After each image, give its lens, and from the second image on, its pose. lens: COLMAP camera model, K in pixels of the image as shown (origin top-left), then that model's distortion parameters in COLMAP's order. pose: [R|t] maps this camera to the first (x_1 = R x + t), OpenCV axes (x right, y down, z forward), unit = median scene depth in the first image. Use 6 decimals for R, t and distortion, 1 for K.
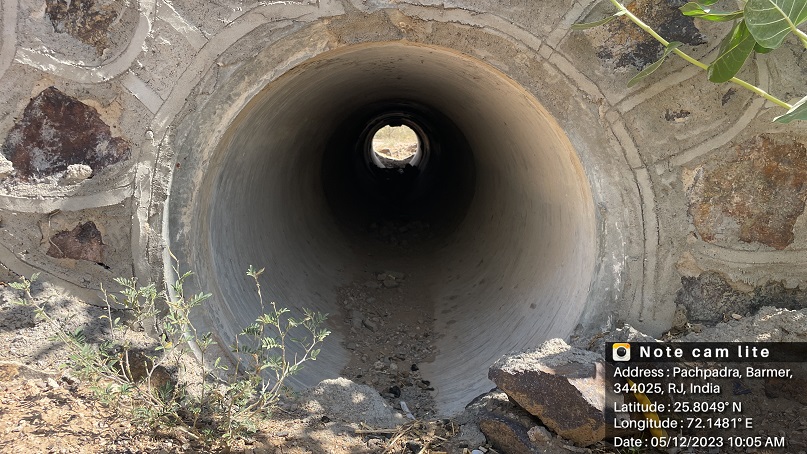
lens RADIAL K [[618.9, 0, 405.5], [0, 618.9, 225.6], [0, 0, 1]] dist [0.066663, -0.087634]
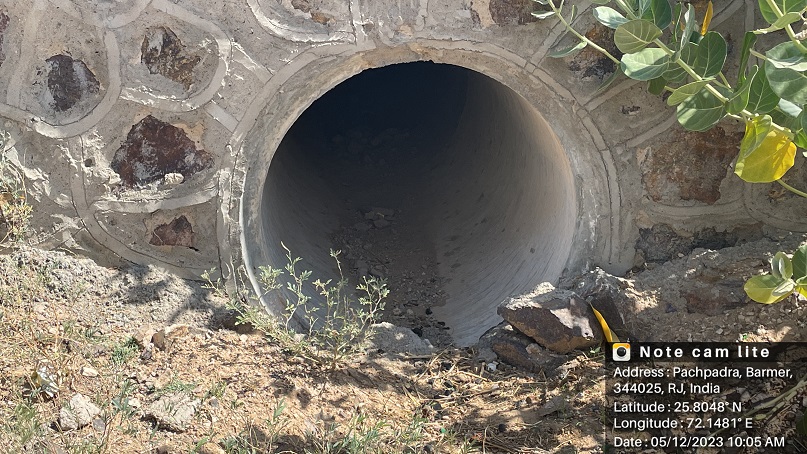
lens RADIAL K [[1216.7, 0, 407.6], [0, 1216.7, 233.7], [0, 0, 1]] dist [0.147145, 0.000000]
pose [[0.995429, -0.064930, 0.070031, -0.228465], [0.053140, 0.985889, 0.158742, -0.348785], [-0.079350, -0.154295, 0.984833, -1.525731]]
